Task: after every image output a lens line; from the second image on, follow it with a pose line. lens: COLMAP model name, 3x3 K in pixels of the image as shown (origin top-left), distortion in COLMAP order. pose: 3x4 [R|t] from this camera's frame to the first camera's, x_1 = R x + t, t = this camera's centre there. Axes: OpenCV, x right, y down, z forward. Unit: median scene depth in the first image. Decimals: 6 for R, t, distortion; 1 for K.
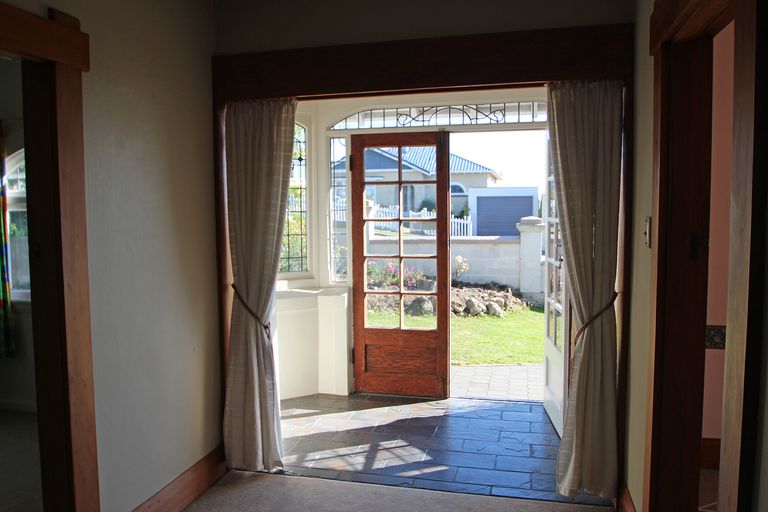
lens RADIAL K [[625.6, 0, 384.0], [0, 625.6, 256.0], [0, 0, 1]] dist [-0.064356, 0.009496]
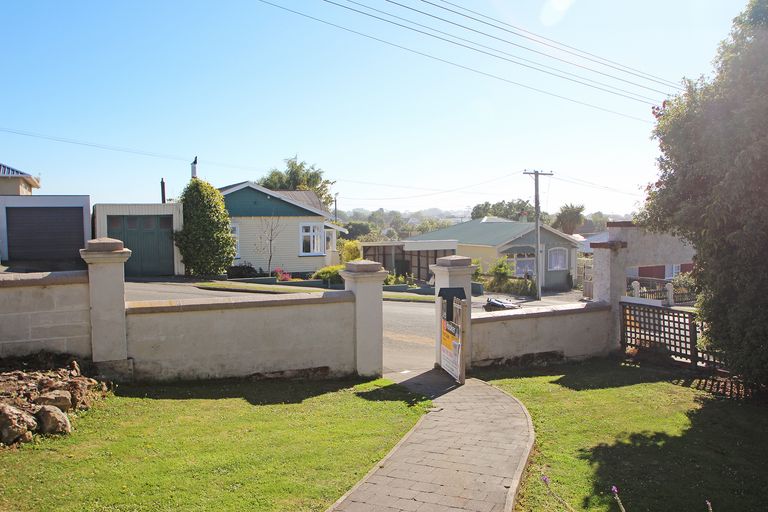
lens RADIAL K [[625.6, 0, 384.0], [0, 625.6, 256.0], [0, 0, 1]] dist [-0.064356, 0.009496]
pose [[0.764919, -0.037442, 0.643037, 0.053495], [0.049760, 0.998761, -0.001037, -0.030877], [-0.642201, 0.032791, 0.765835, 0.354886]]
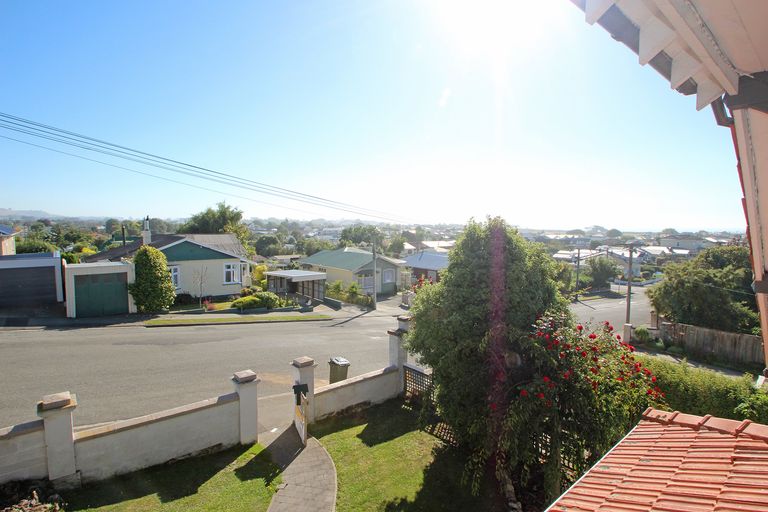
lens RADIAL K [[388.0, 0, 384.0], [0, 388.0, 256.0], [0, 0, 1]] dist [-0.001828, -0.012524]
pose [[0.591021, -0.052807, 0.804926, 0.076440], [0.044319, 0.998473, 0.032964, -0.266215], [-0.805438, 0.016191, 0.592459, 0.270869]]
